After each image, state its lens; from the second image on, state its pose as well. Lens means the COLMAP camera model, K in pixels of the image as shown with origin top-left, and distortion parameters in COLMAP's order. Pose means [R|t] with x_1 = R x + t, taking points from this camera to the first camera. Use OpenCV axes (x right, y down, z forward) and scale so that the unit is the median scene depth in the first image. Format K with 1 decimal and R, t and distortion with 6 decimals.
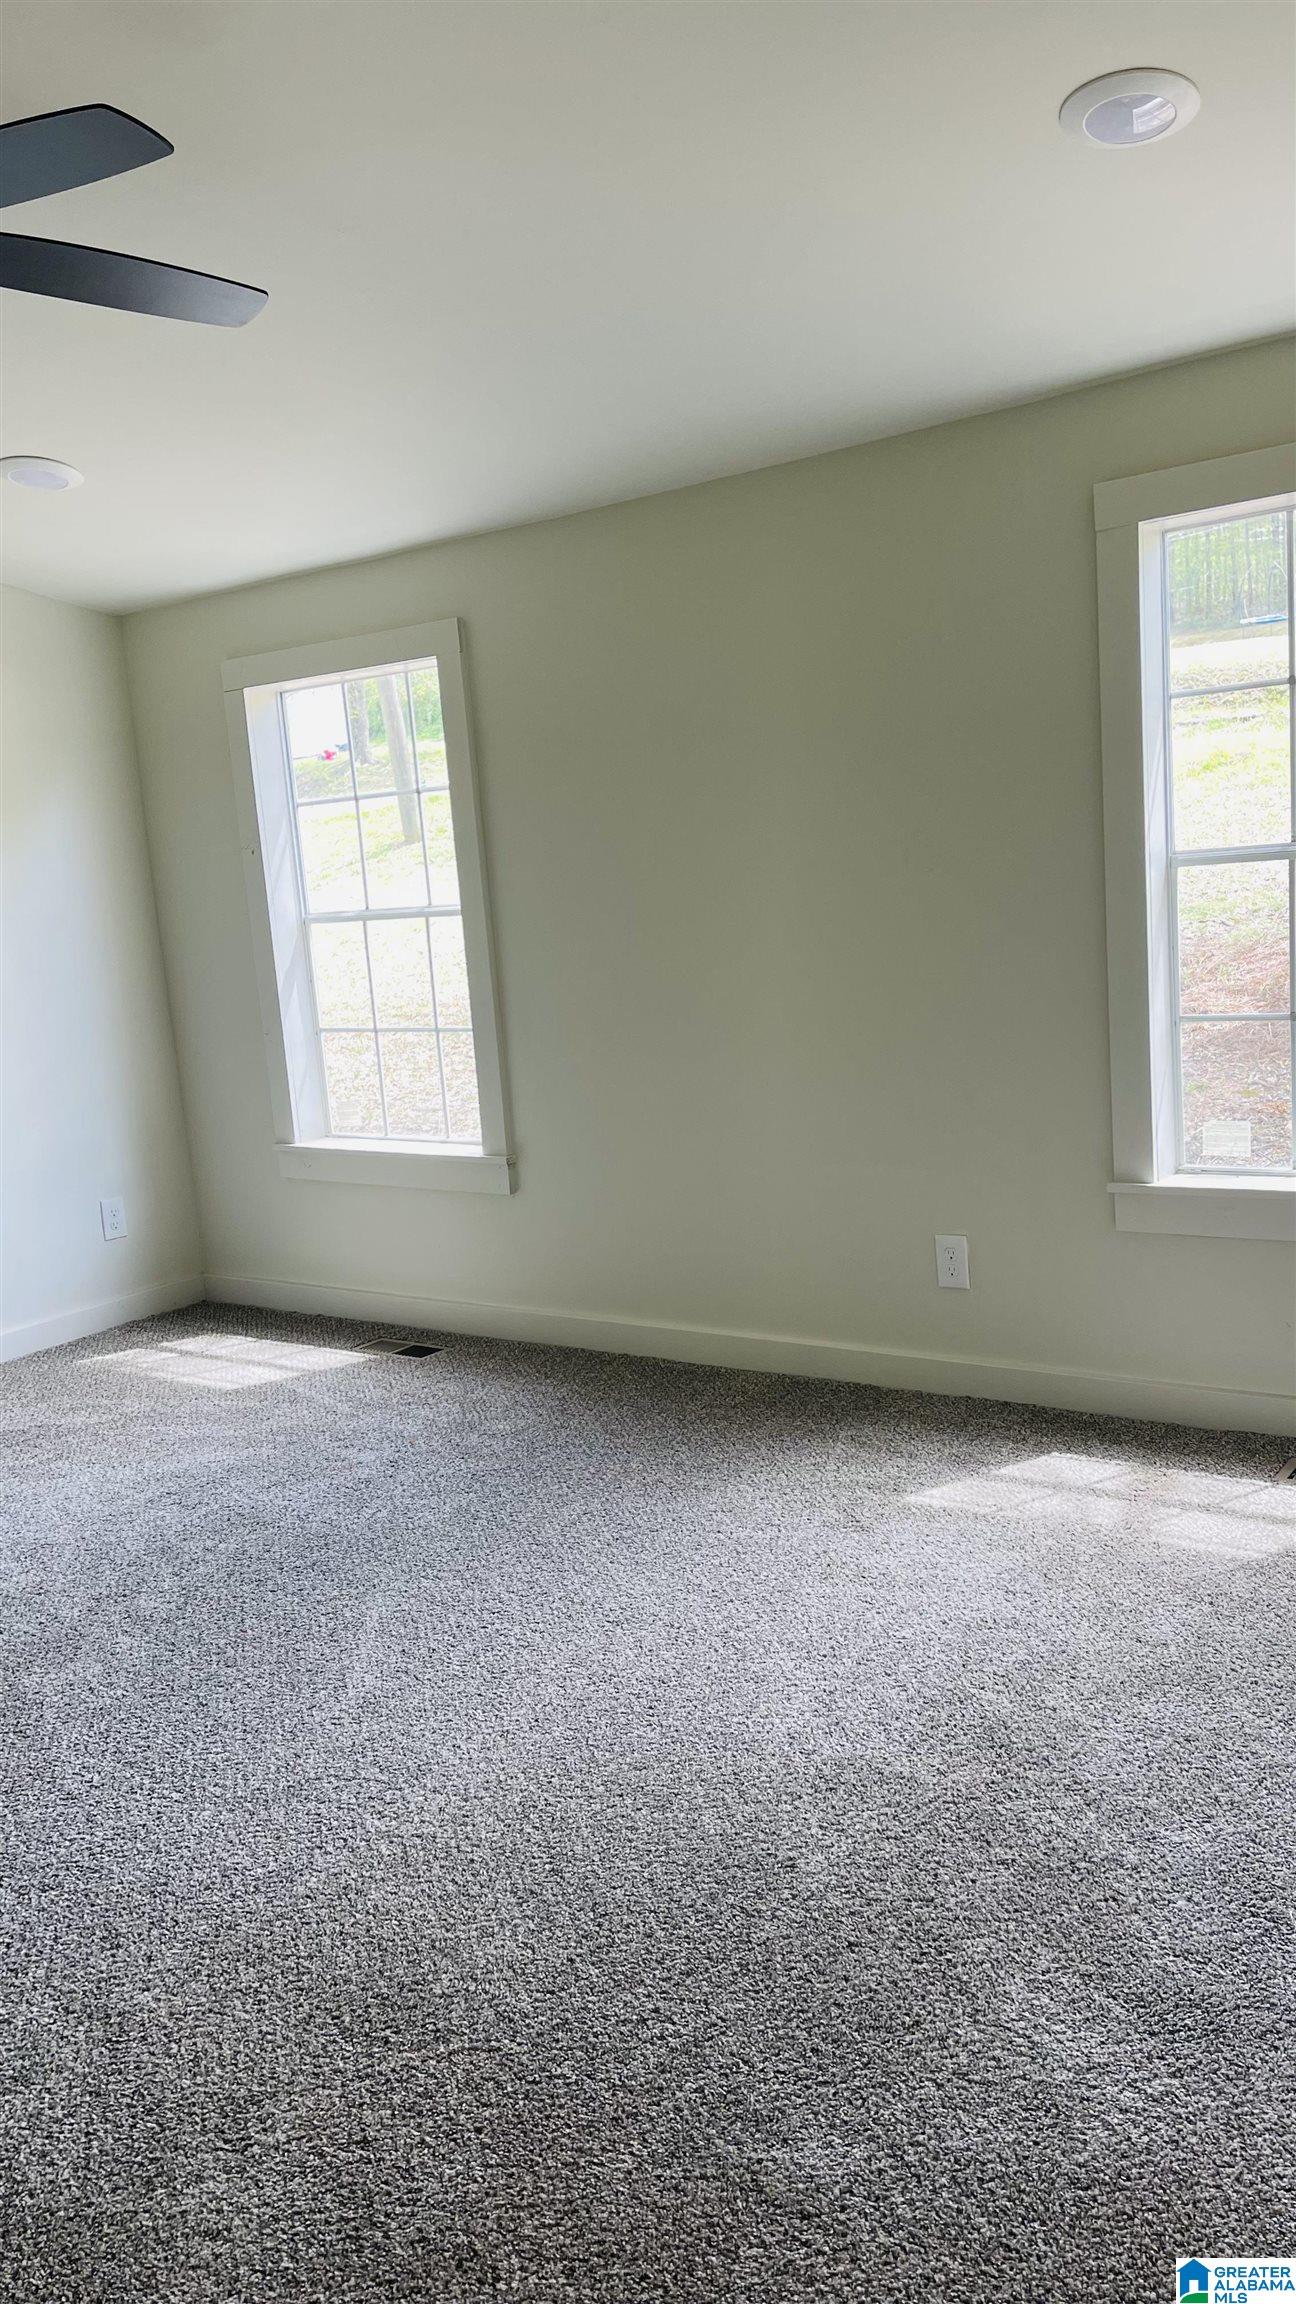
lens RADIAL K [[1762.6, 0, 648.0], [0, 1762.6, 1152.0], [0, 0, 1]] dist [0.080851, -0.072226]
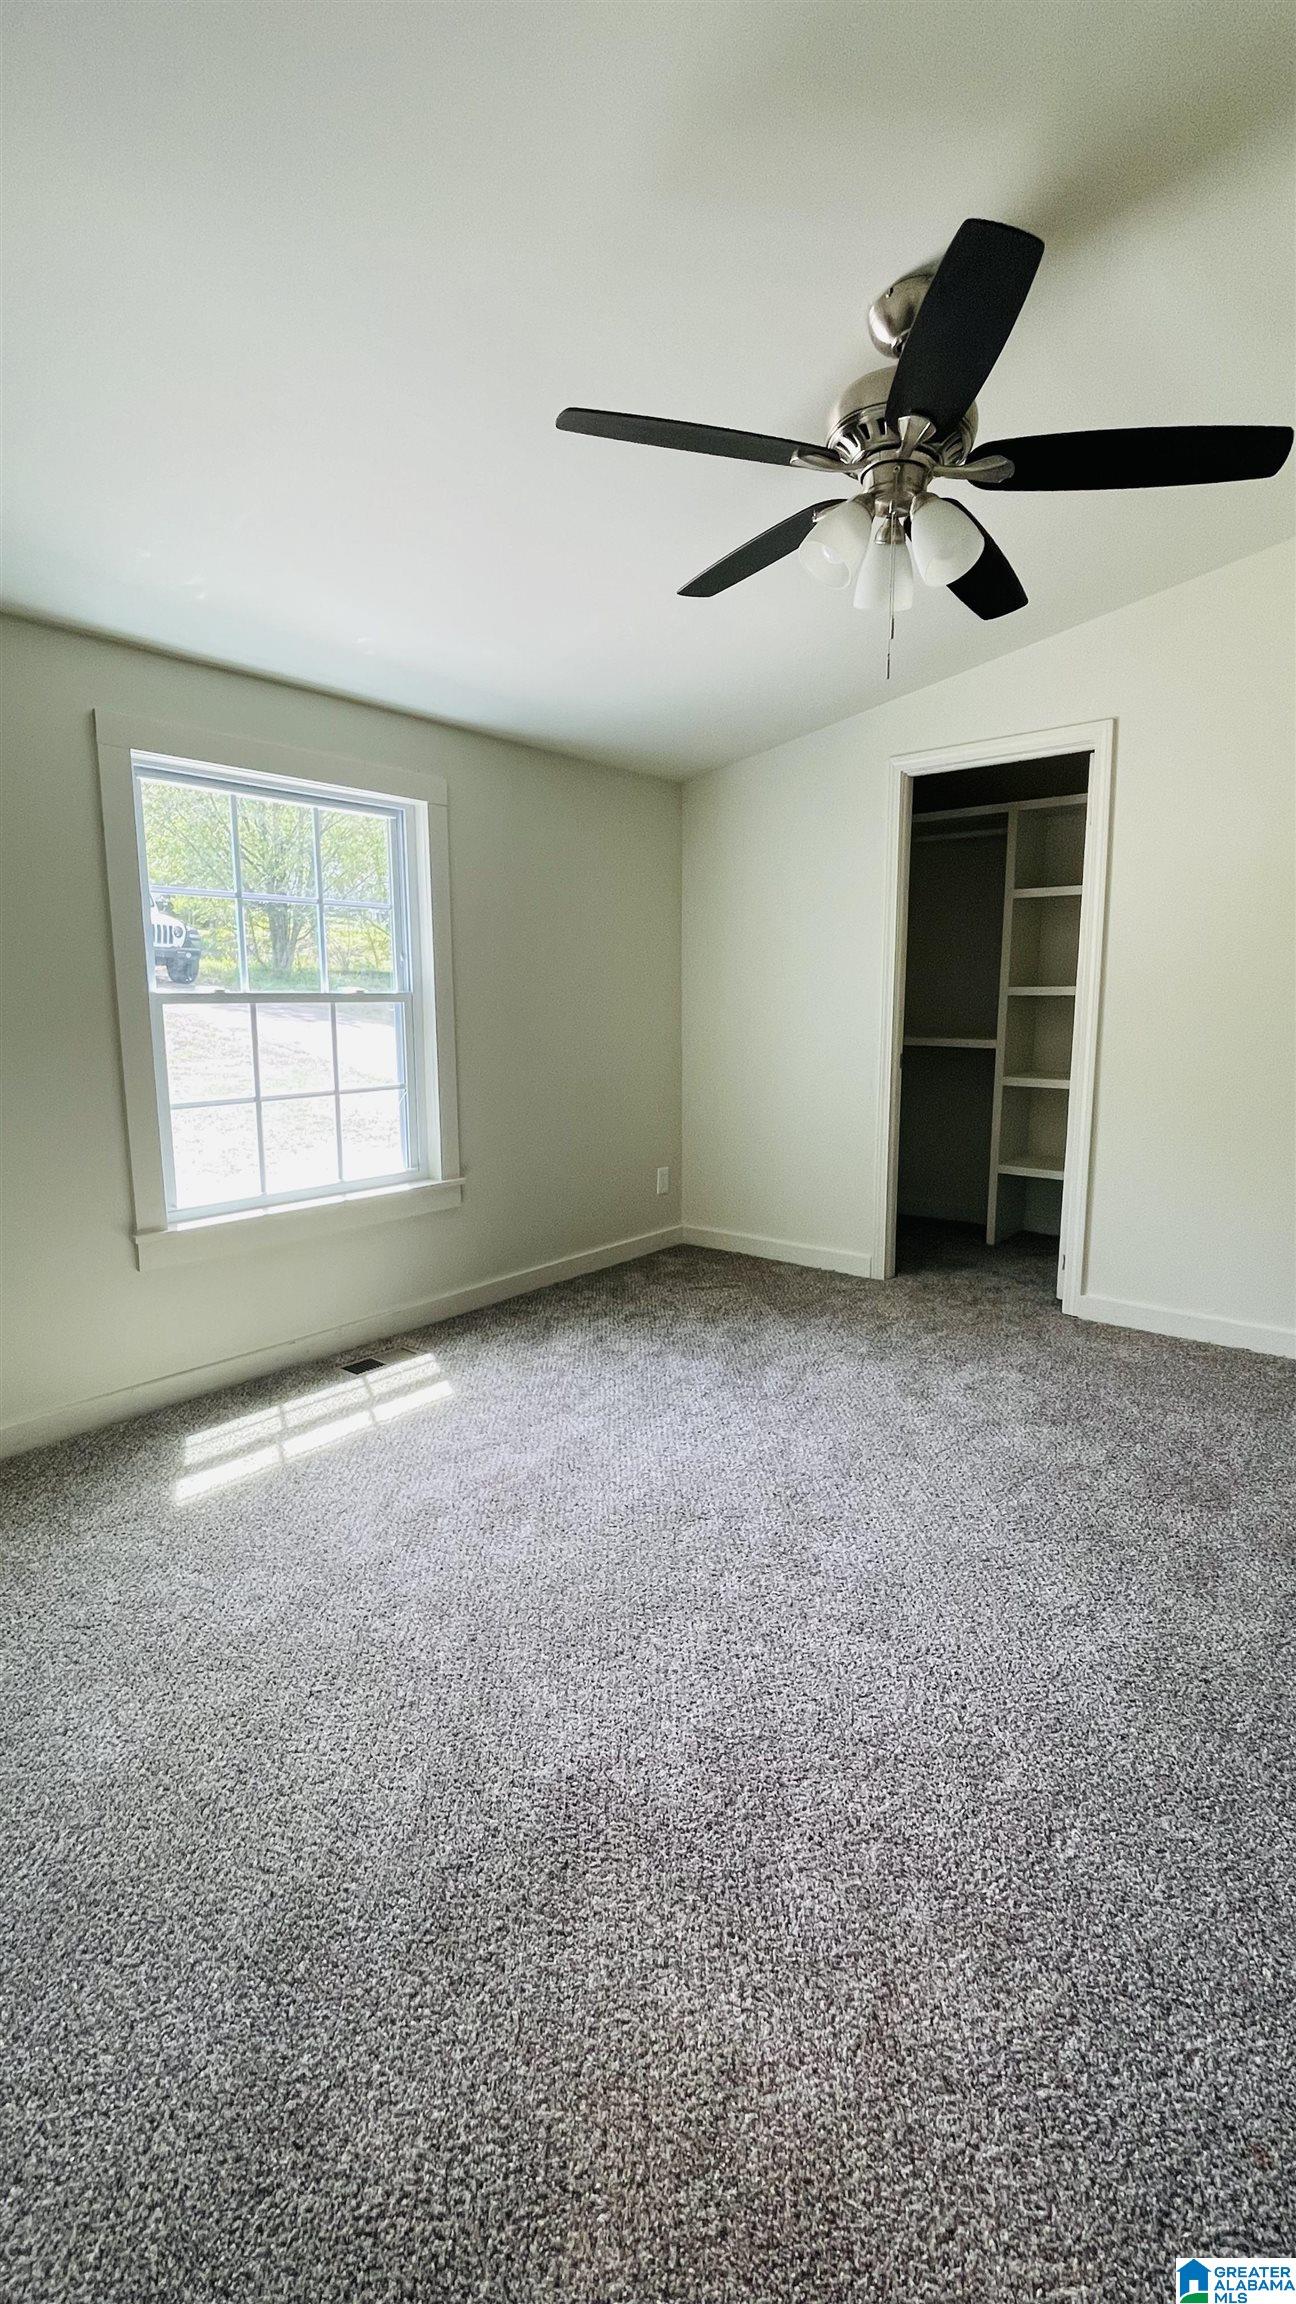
lens RADIAL K [[1010.7, 0, 631.9], [0, 1010.7, 1146.0], [0, 0, 1]] dist [0.001133, -0.016063]
pose [[0.078209, -0.072904, 0.994268, -1.279722], [0.188875, 0.980344, 0.057026, -0.064195], [-0.978882, 0.183332, 0.090442, 1.168566]]
